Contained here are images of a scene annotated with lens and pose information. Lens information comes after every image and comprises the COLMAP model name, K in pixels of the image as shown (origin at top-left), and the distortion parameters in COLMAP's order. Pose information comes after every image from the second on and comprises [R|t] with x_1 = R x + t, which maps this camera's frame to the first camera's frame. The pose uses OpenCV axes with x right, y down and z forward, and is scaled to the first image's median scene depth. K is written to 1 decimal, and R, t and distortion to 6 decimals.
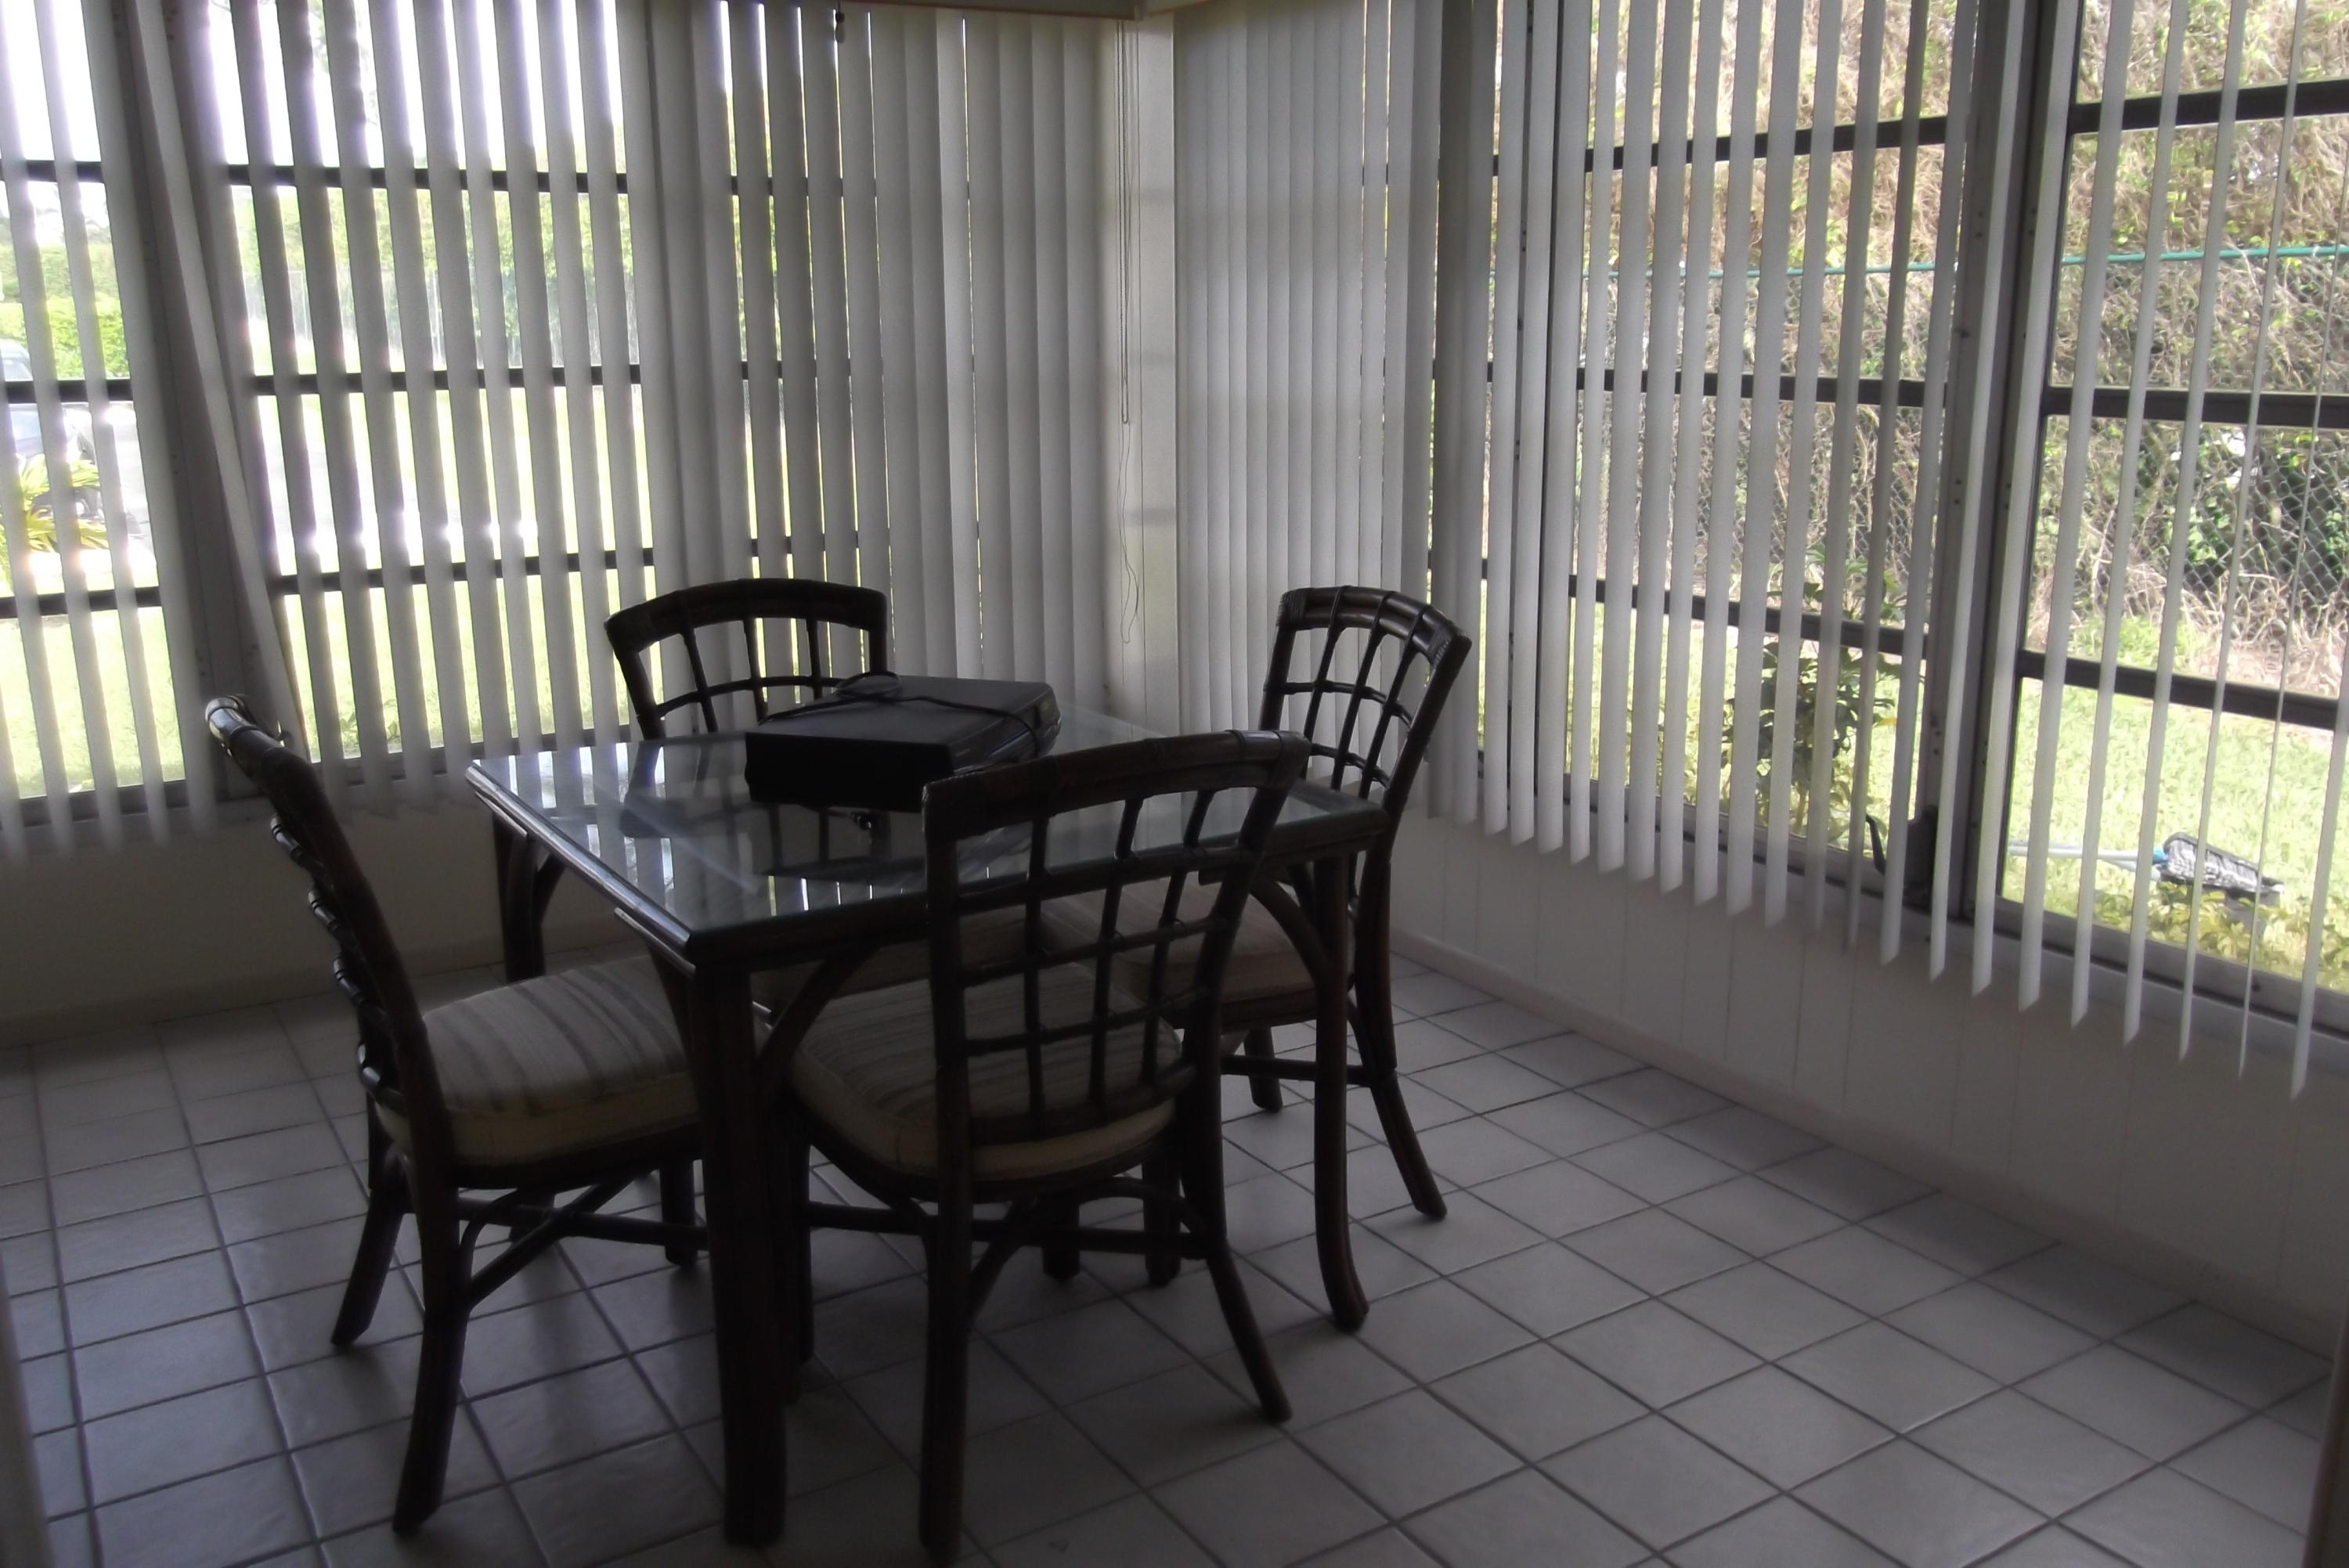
lens RADIAL K [[1932.4, 0, 1174.5], [0, 1932.4, 784.0], [0, 0, 1]] dist [-0.012288, -0.002374]
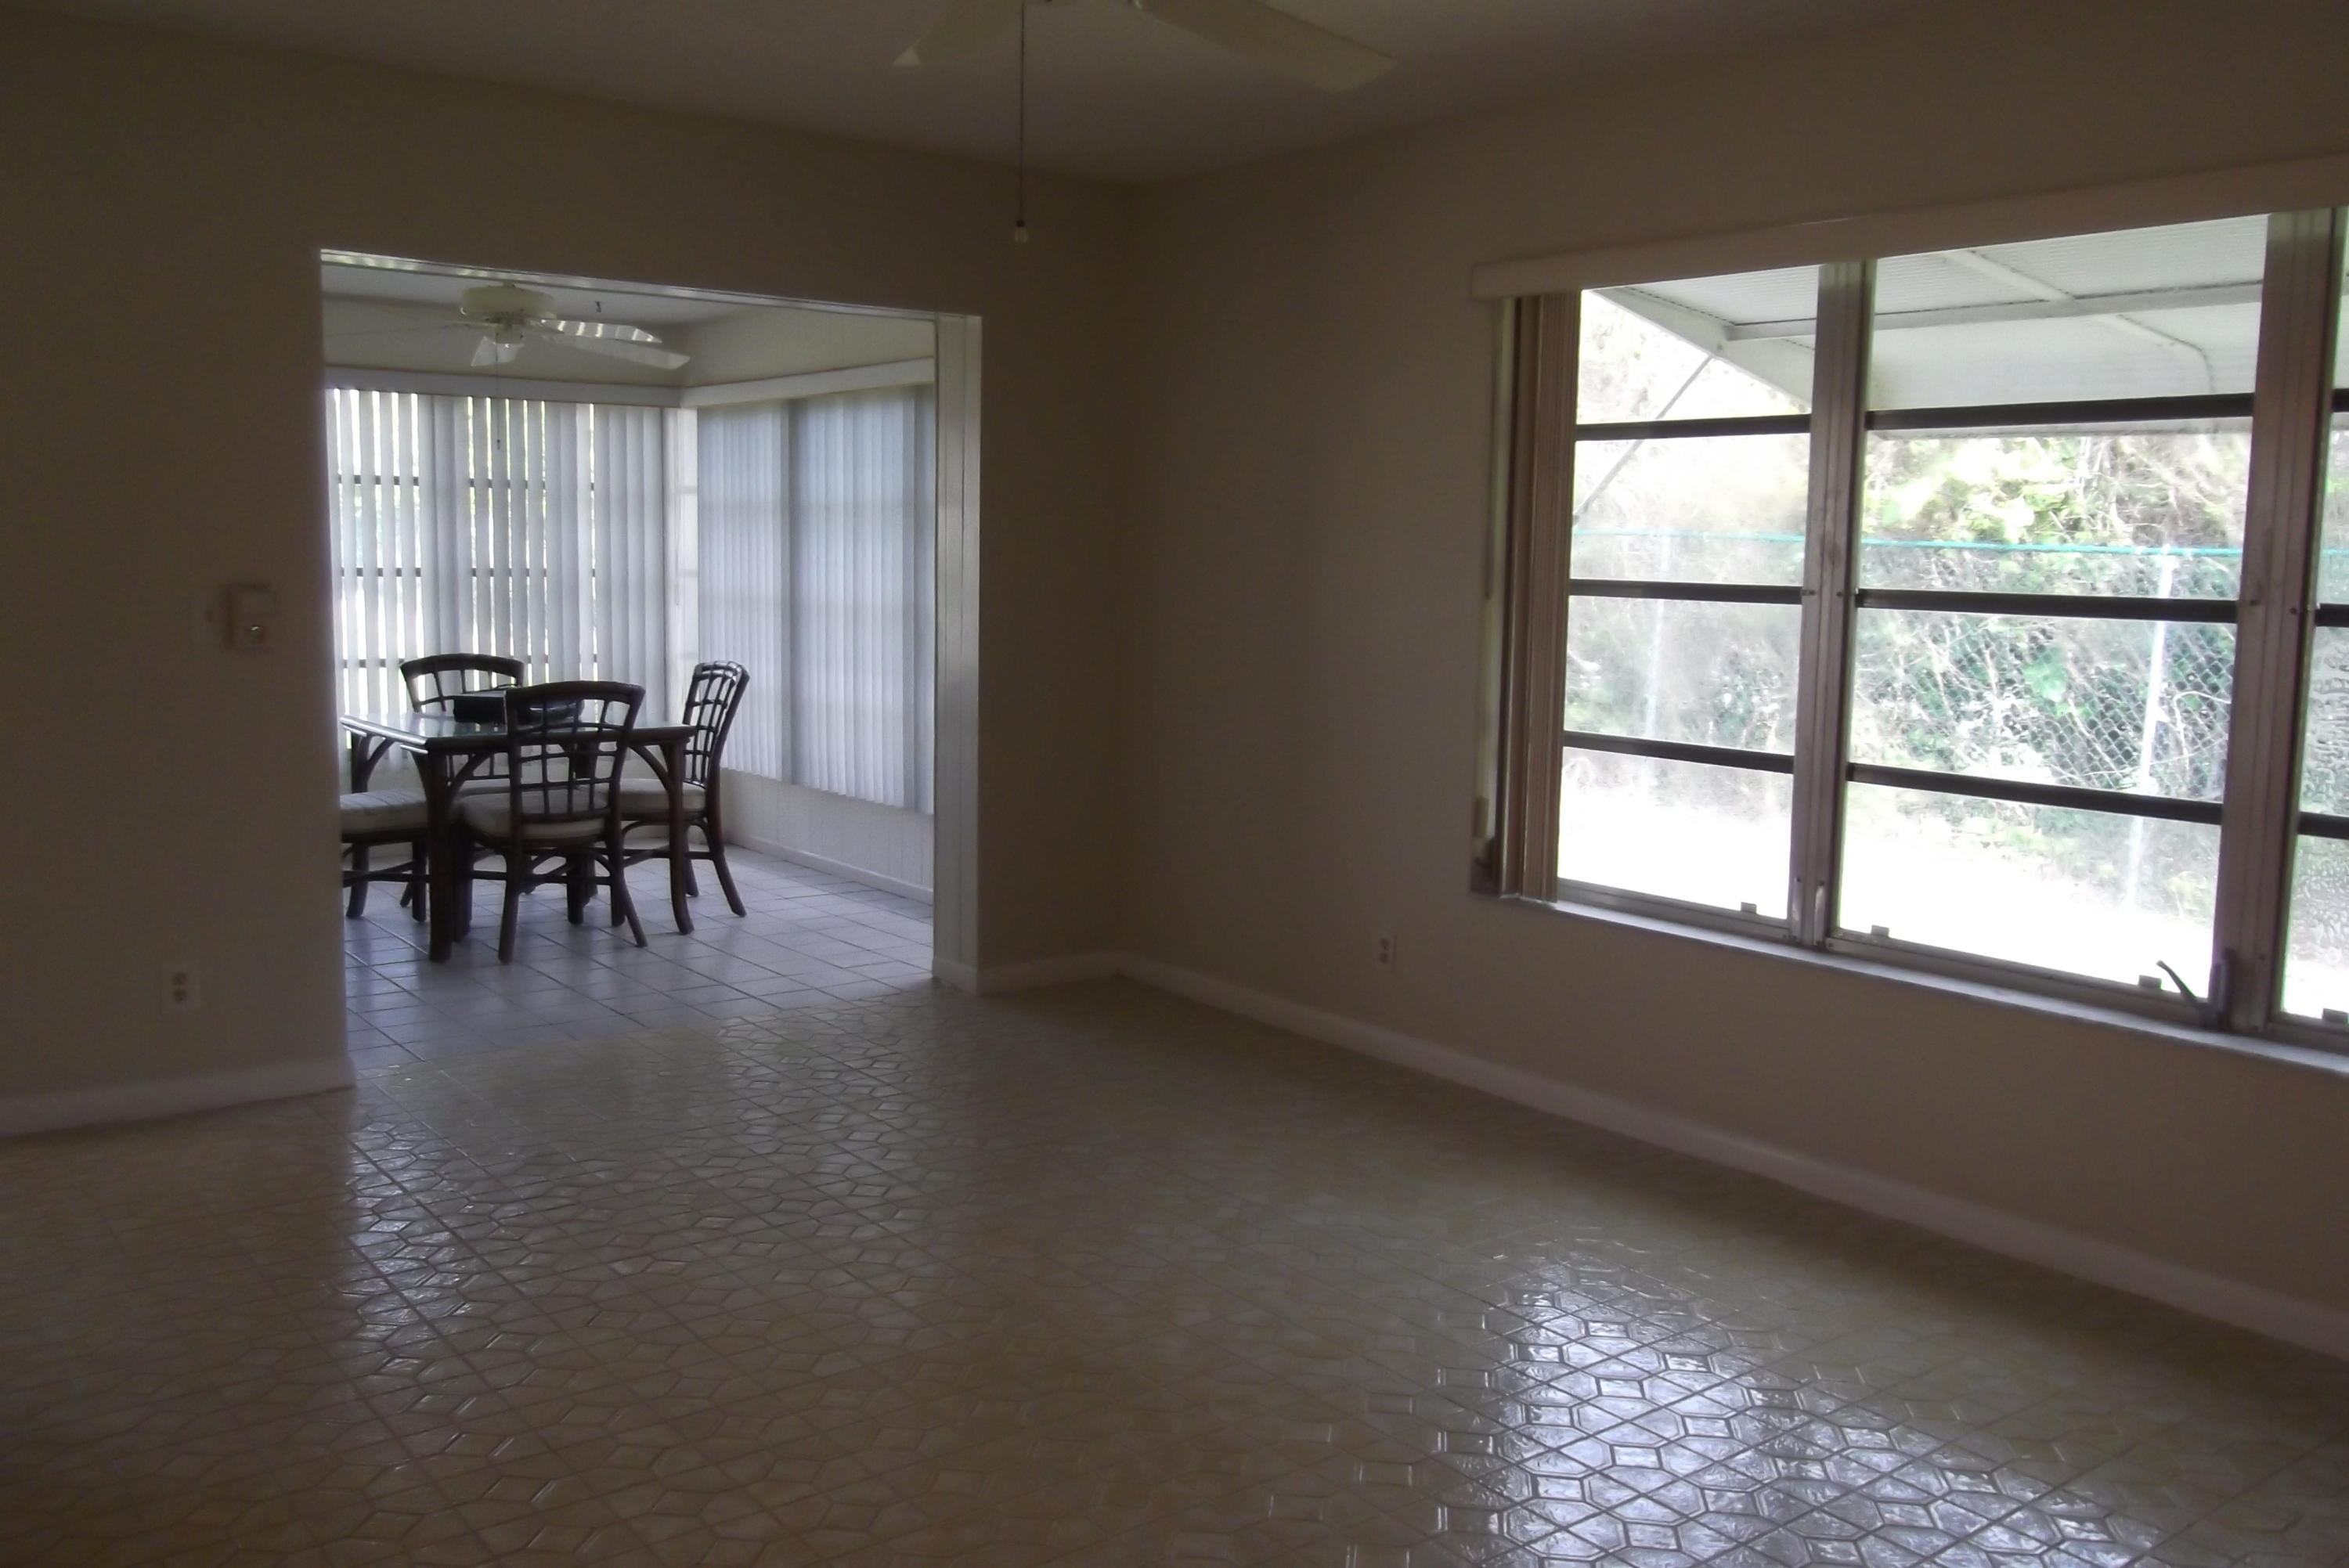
lens RADIAL K [[2013.1, 0, 1178.9], [0, 2013.1, 795.5], [0, 0, 1]] dist [0.009617, -0.003767]
pose [[0.995360, 0.019653, 0.094188, 0.436043], [-0.008028, 0.992468, -0.122237, 0.372722], [-0.095881, 0.120914, 0.988022, -1.548827]]
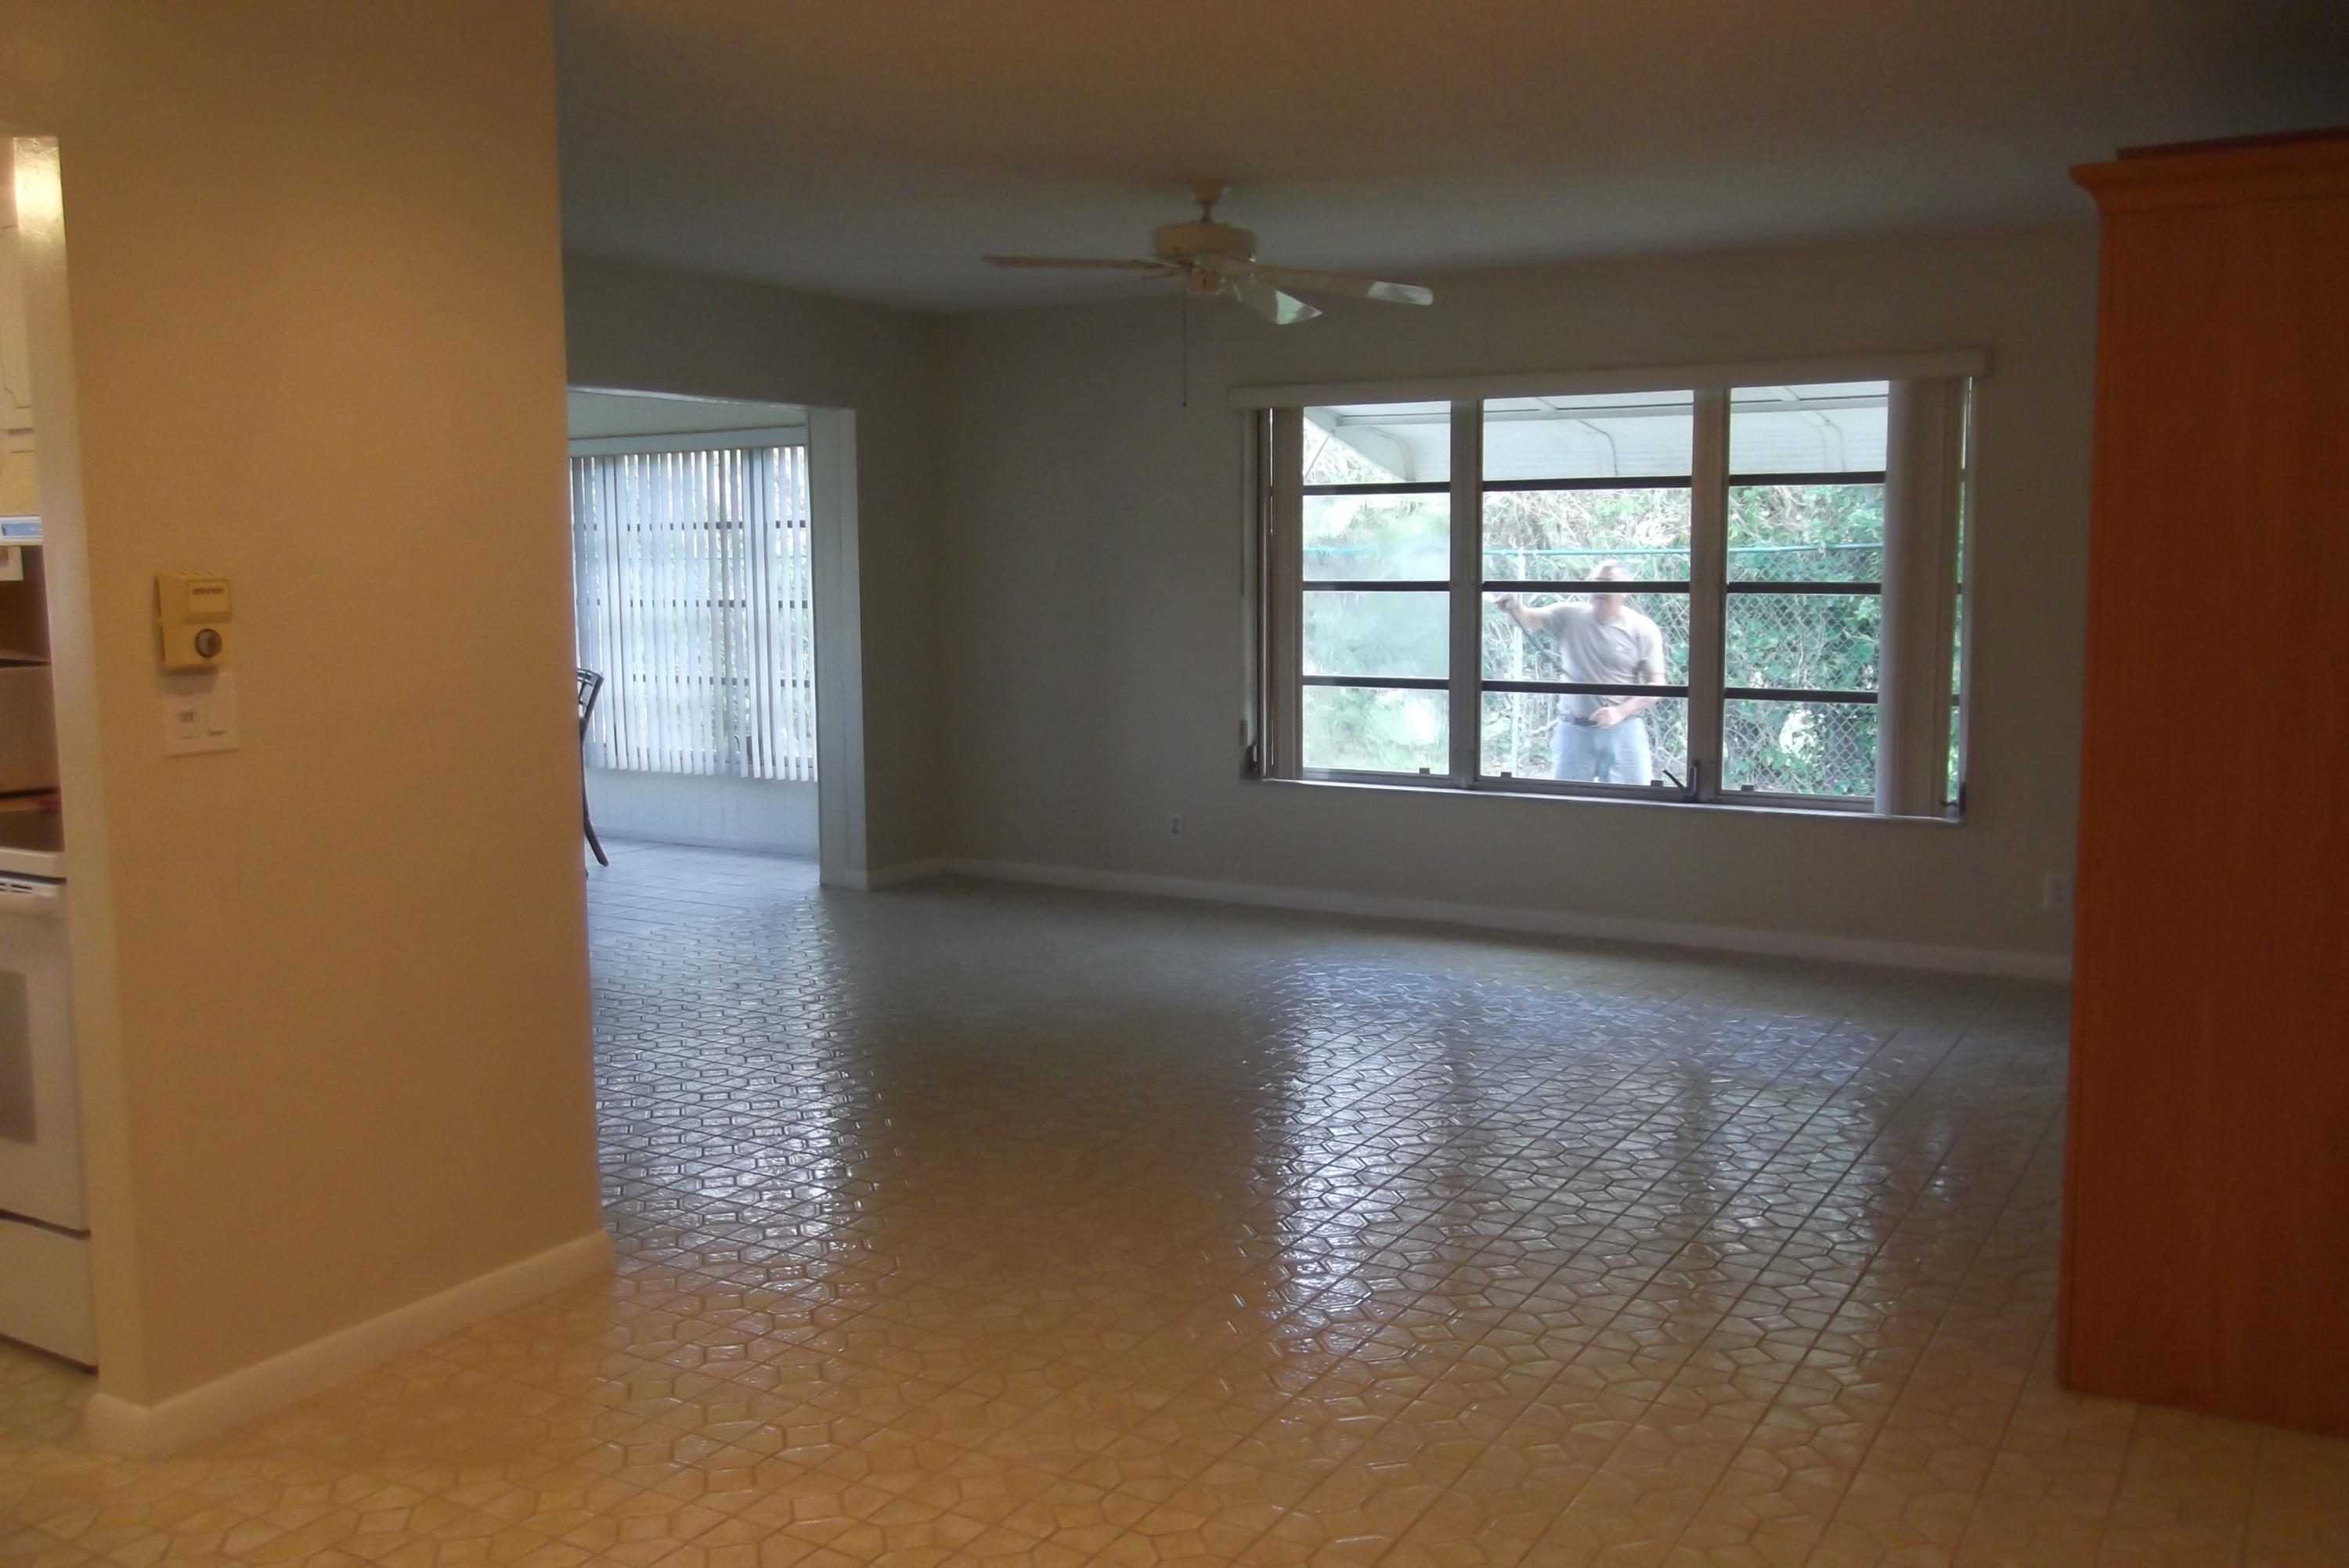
lens RADIAL K [[2013.1, 0, 1178.9], [0, 2013.1, 795.5], [0, 0, 1]] dist [0.009617, -0.003767]
pose [[0.892540, -0.056890, 0.447366, -0.479812], [0.112364, 0.988779, -0.098439, 0.526921], [-0.436746, 0.138129, 0.888917, -2.275652]]
